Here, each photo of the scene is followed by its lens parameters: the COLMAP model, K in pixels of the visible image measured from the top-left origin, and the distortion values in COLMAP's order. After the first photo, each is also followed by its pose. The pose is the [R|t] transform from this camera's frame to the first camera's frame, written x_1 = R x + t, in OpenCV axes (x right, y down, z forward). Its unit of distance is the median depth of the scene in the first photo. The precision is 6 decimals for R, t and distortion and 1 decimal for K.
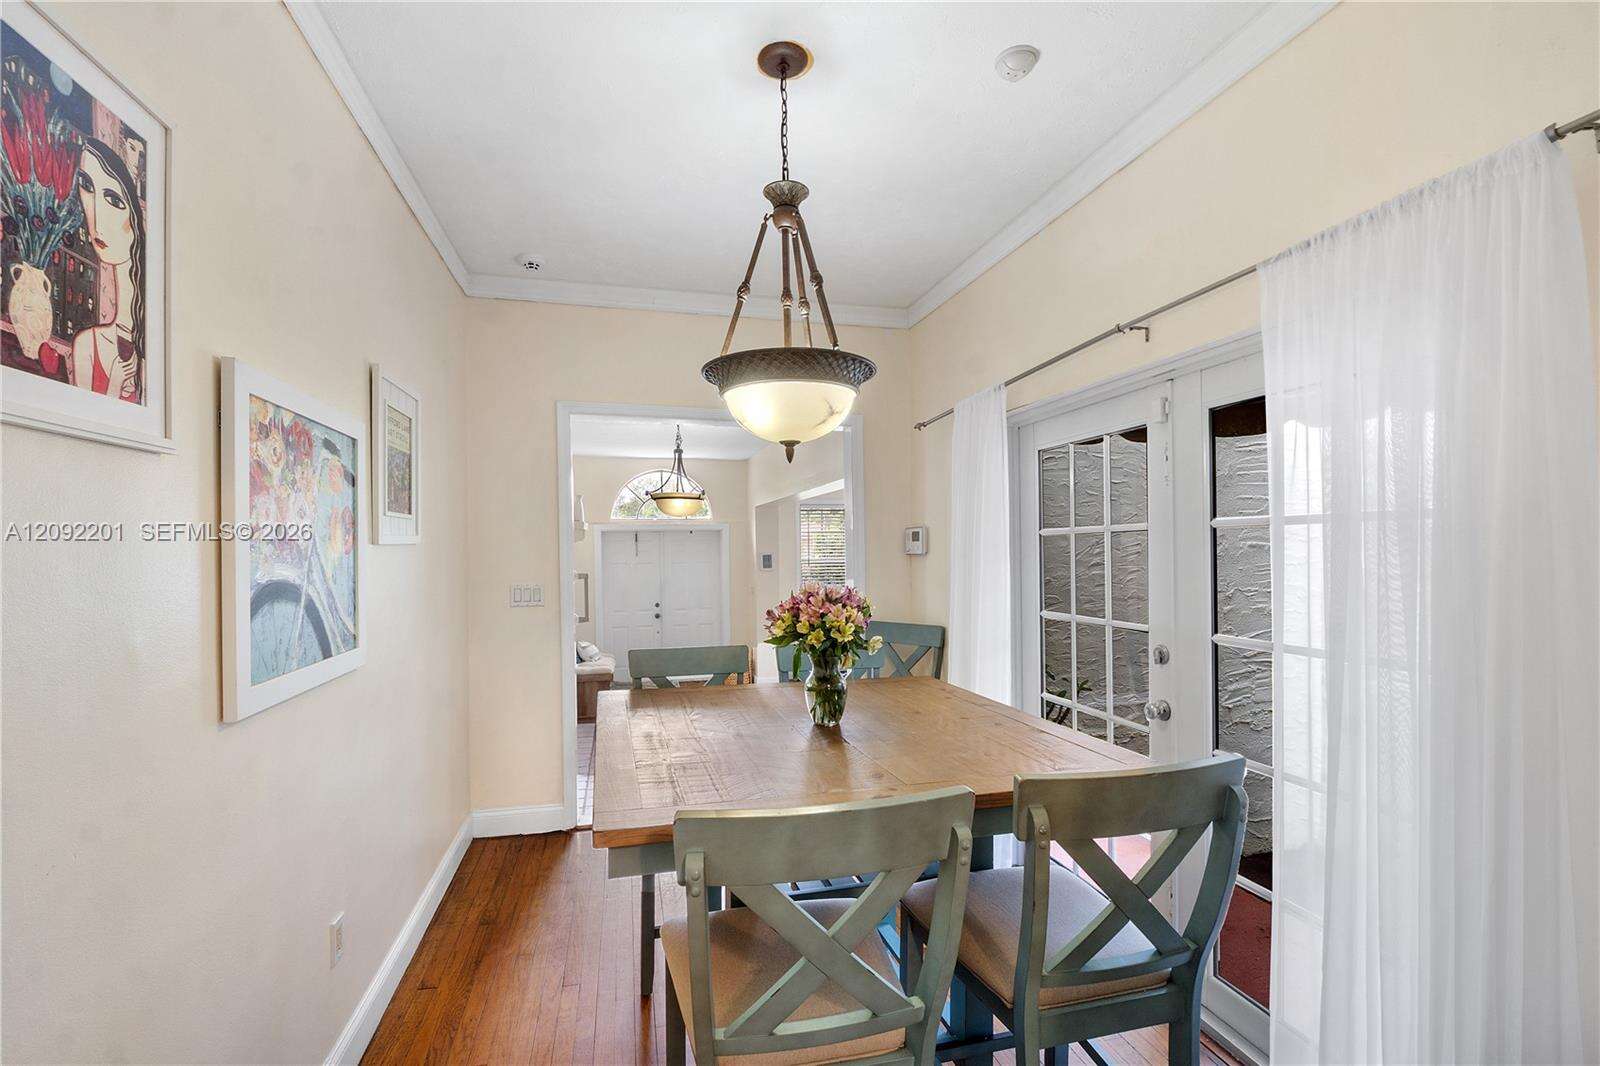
lens RADIAL K [[682.0, 0, 788.8], [0, 682.0, 525.0], [0, 0, 1]] dist [-0.003540, -0.000440]
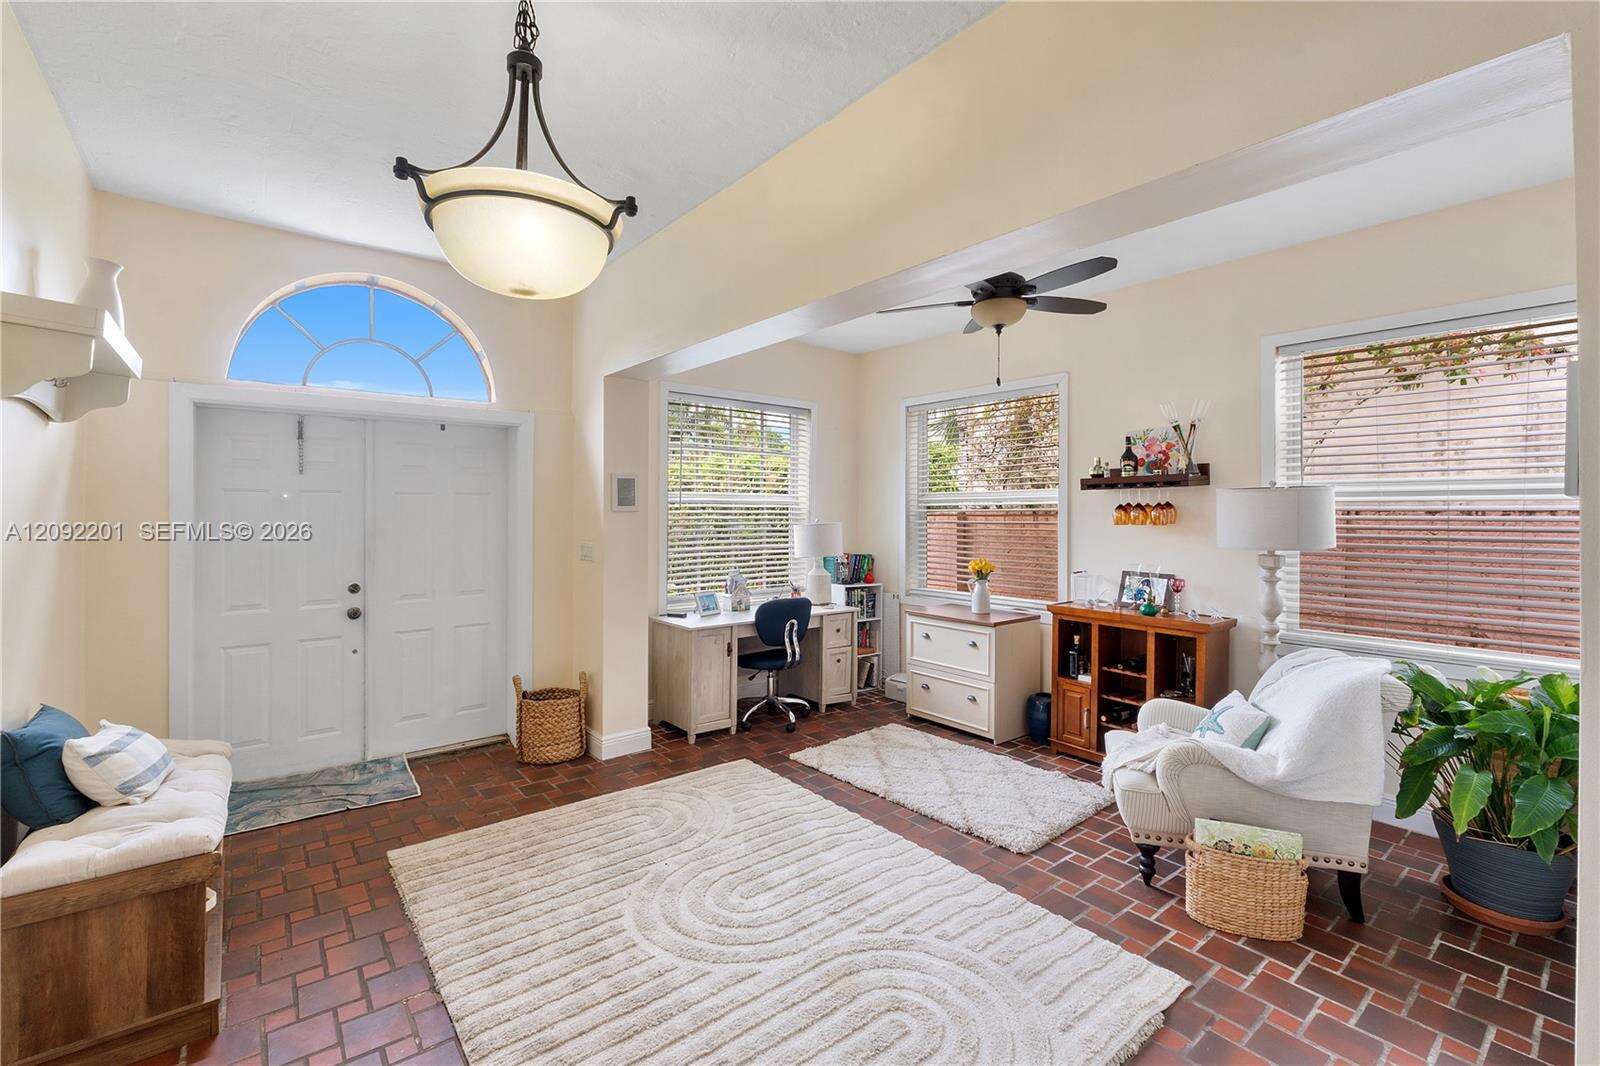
lens RADIAL K [[689.9, 0, 782.7], [0, 689.9, 507.1], [0, 0, 1]] dist [-0.000917, 0.000132]
pose [[0.911964, 0.015701, 0.409969, -0.127164], [-0.027001, 0.999398, 0.021788, 0.049629], [-0.409380, -0.030940, 0.911839, 0.499611]]
